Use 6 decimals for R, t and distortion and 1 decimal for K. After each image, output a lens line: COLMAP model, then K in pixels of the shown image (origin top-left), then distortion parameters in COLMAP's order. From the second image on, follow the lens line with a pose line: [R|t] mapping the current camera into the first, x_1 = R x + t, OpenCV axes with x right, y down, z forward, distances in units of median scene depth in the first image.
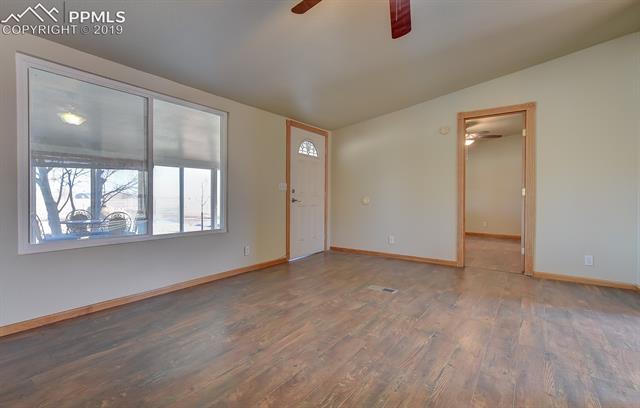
lens RADIAL K [[293.6, 0, 320.0], [0, 293.6, 204.0], [0, 0, 1]] dist [-0.002791, -0.000752]
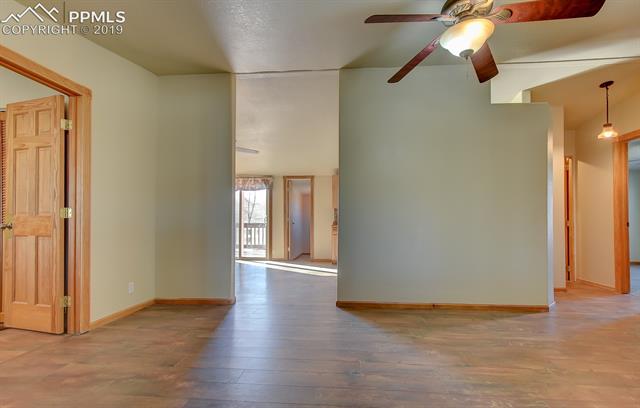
lens RADIAL K [[303.2, 0, 319.5], [0, 303.2, 218.2], [0, 0, 1]] dist [-0.000825, -0.000158]
pose [[-0.528044, 0.001086, 0.849217, -0.167490], [0.017842, 0.999793, 0.009816, -0.021896], [-0.849030, 0.020335, -0.527953, 0.740893]]
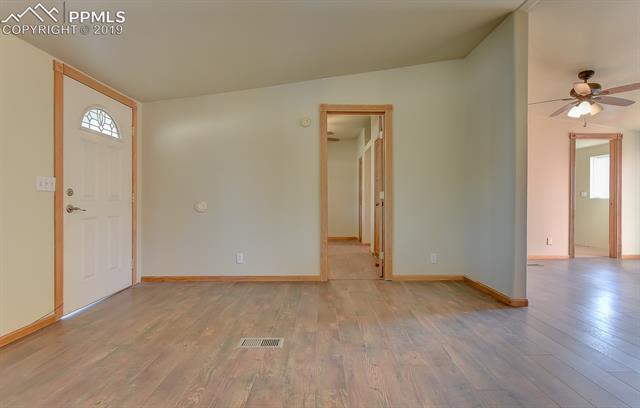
lens RADIAL K [[293.6, 0, 320.0], [0, 293.6, 204.0], [0, 0, 1]] dist [-0.002791, -0.000752]
pose [[0.797664, -0.011327, 0.602996, -0.050848], [0.021586, 0.999719, -0.009776, -0.006033], [-0.602716, 0.020814, 0.797684, 0.280336]]
